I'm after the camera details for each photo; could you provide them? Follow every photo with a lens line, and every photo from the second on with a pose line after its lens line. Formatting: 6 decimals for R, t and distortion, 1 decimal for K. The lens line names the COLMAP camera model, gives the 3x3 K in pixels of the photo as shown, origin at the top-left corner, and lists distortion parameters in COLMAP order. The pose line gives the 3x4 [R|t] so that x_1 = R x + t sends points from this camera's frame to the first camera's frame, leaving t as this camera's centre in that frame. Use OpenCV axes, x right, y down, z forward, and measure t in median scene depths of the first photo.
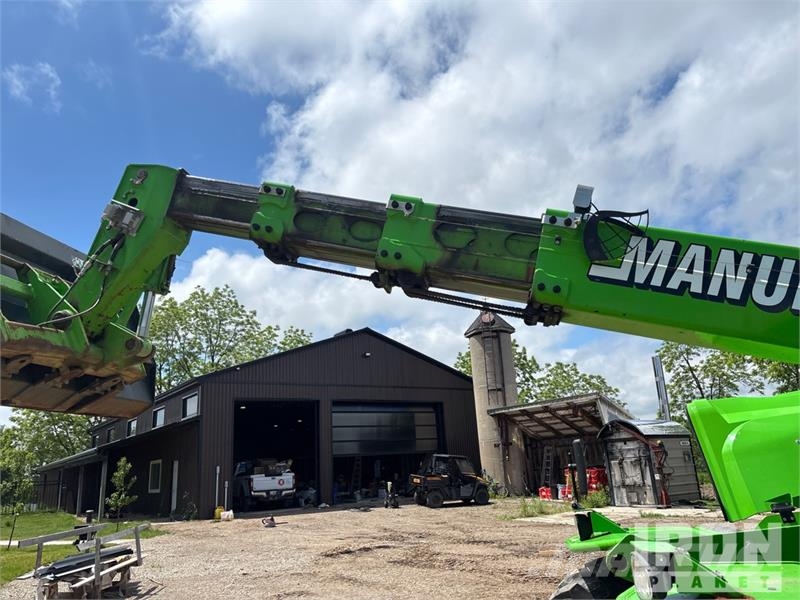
lens RADIAL K [[605.3, 0, 399.8], [0, 605.3, 279.9], [0, 0, 1]] dist [0.032955, -0.005224]
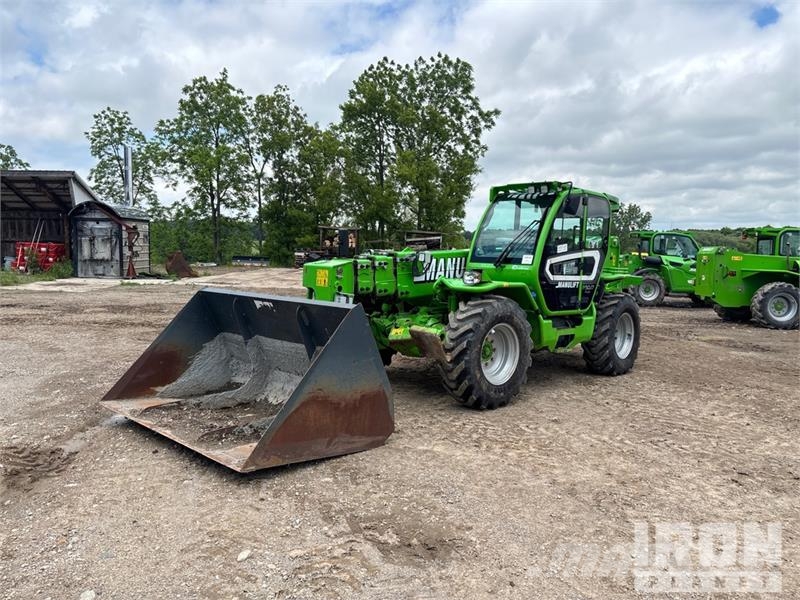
lens RADIAL K [[630.5, 0, 400.0], [0, 630.5, 300.0], [0, 0, 1]] dist [0.044349, -0.079115]
pose [[0.569710, -0.006474, 0.821820, -0.222665], [-0.295314, 0.931569, 0.212059, 0.001061], [-0.766955, -0.363507, 0.528812, -0.042455]]
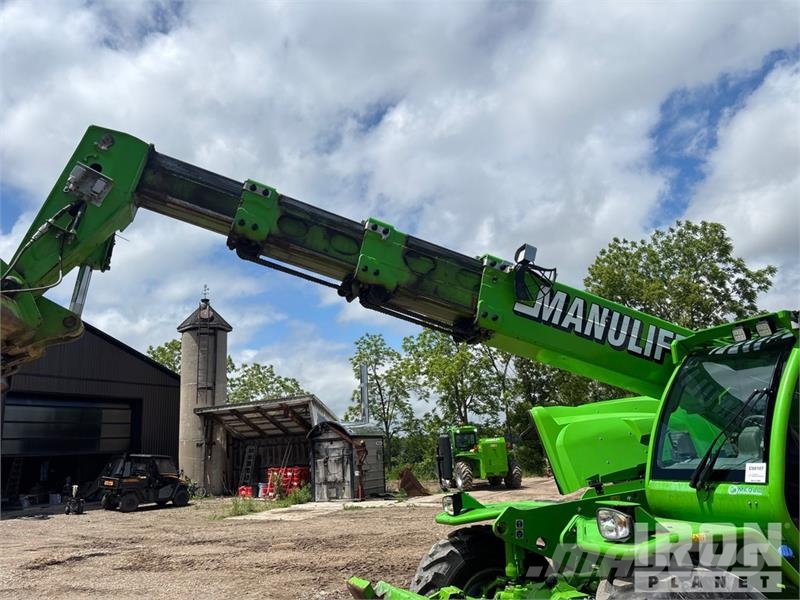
lens RADIAL K [[619.2, 0, 397.2], [0, 619.2, 289.6], [0, 0, 1]] dist [0.051094, -0.010159]
pose [[0.868577, 0.130920, 0.477948, -0.083272], [-0.139862, 0.990025, -0.017018, 0.000991], [-0.475408, -0.052066, 0.878223, -0.008573]]
